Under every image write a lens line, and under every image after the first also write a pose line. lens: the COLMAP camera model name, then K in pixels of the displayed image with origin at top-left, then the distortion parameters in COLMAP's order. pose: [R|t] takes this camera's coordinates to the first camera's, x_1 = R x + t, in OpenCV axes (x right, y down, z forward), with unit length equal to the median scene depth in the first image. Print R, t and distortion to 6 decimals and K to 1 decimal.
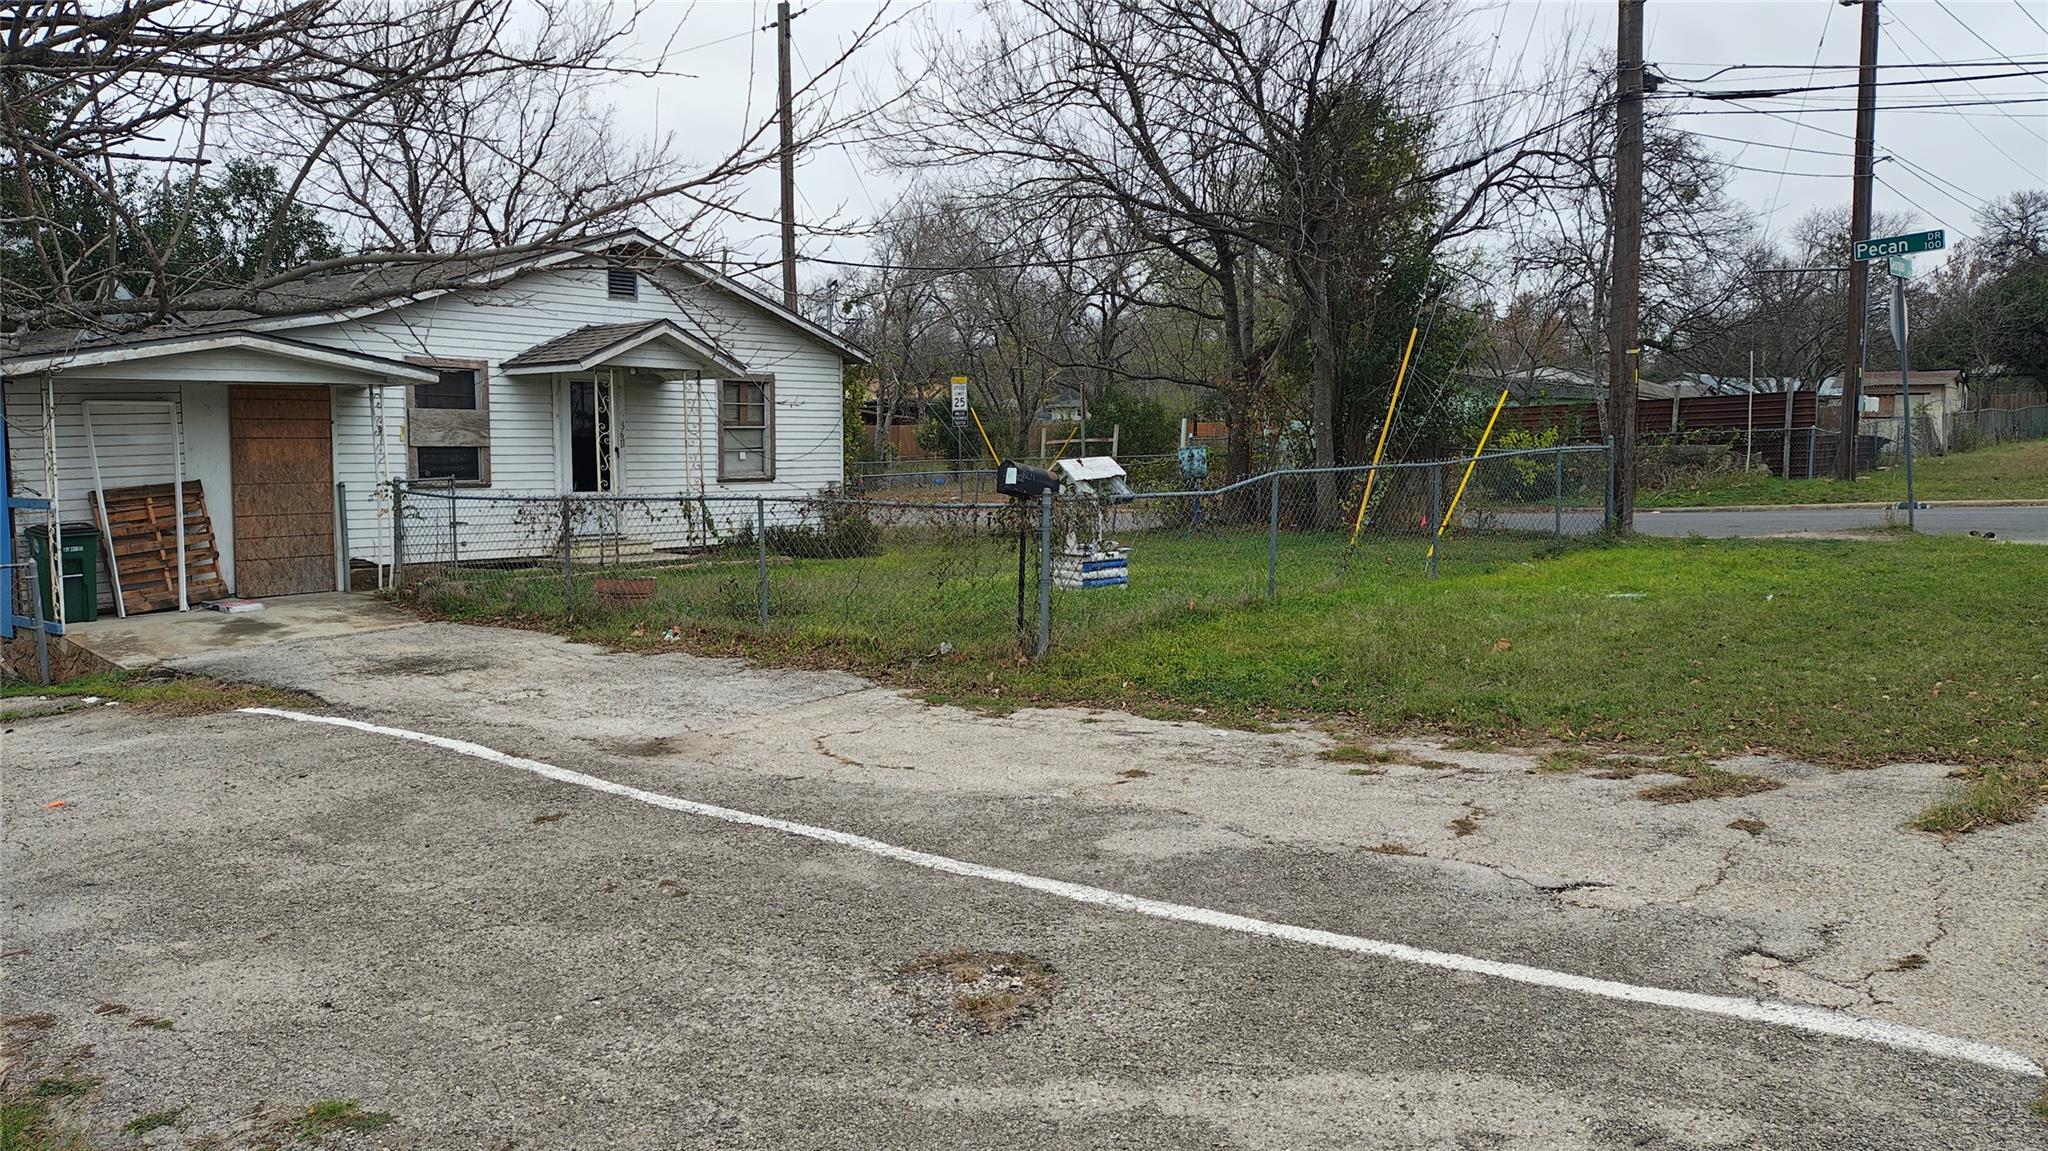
lens RADIAL K [[1505.8, 0, 1024.0], [0, 1505.8, 575.5], [0, 0, 1]] dist [-0.126280, -0.000061]
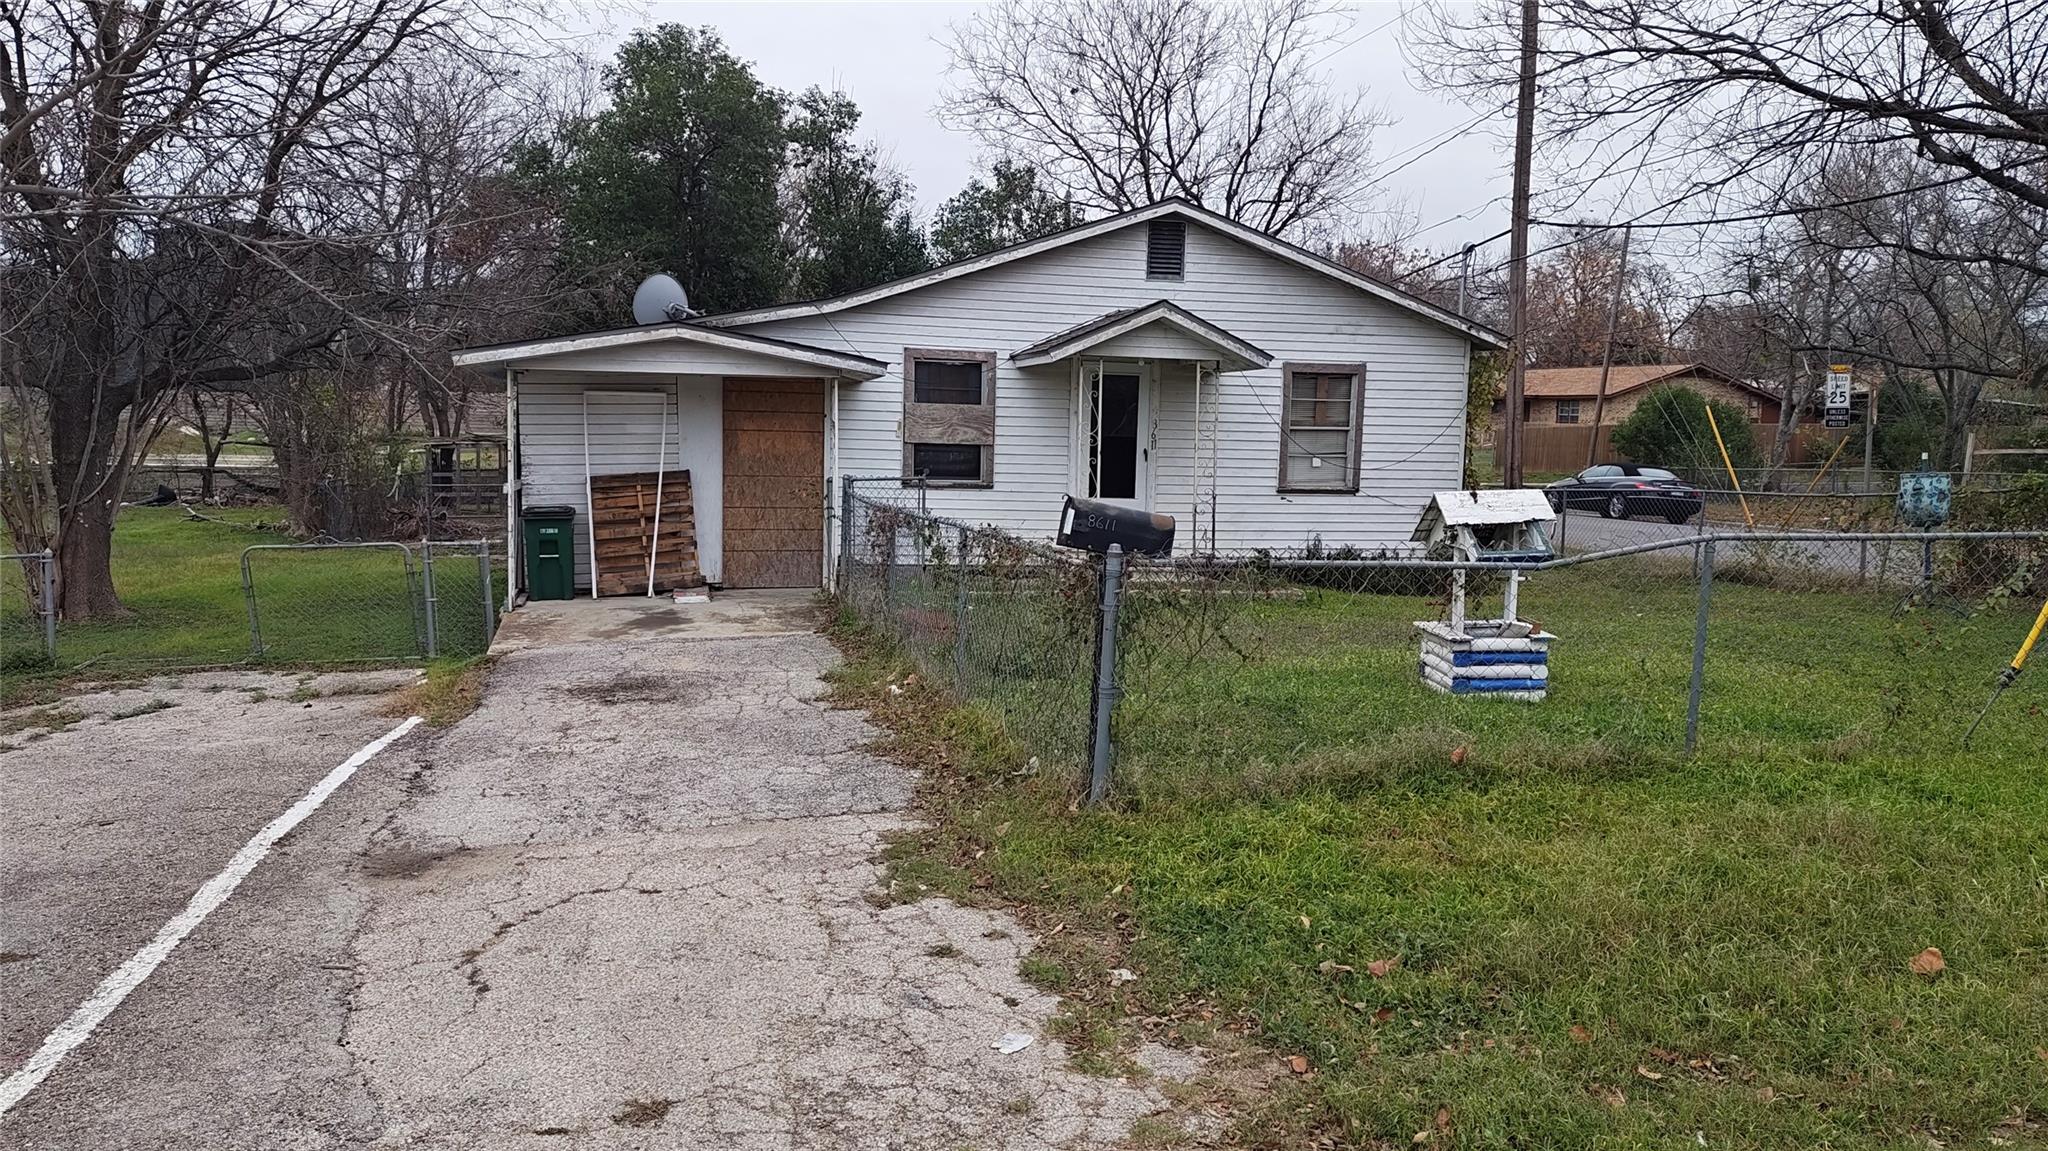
lens RADIAL K [[1398.1, 0, 1024.0], [0, 1398.1, 575.5], [0, 0, 1]] dist [0.000069, -0.000387]
pose [[0.768347, 0.078272, -0.635230, 0.217462], [-0.070462, 0.996806, 0.037597, -0.039763], [0.636143, 0.015872, 0.771408, 0.335933]]
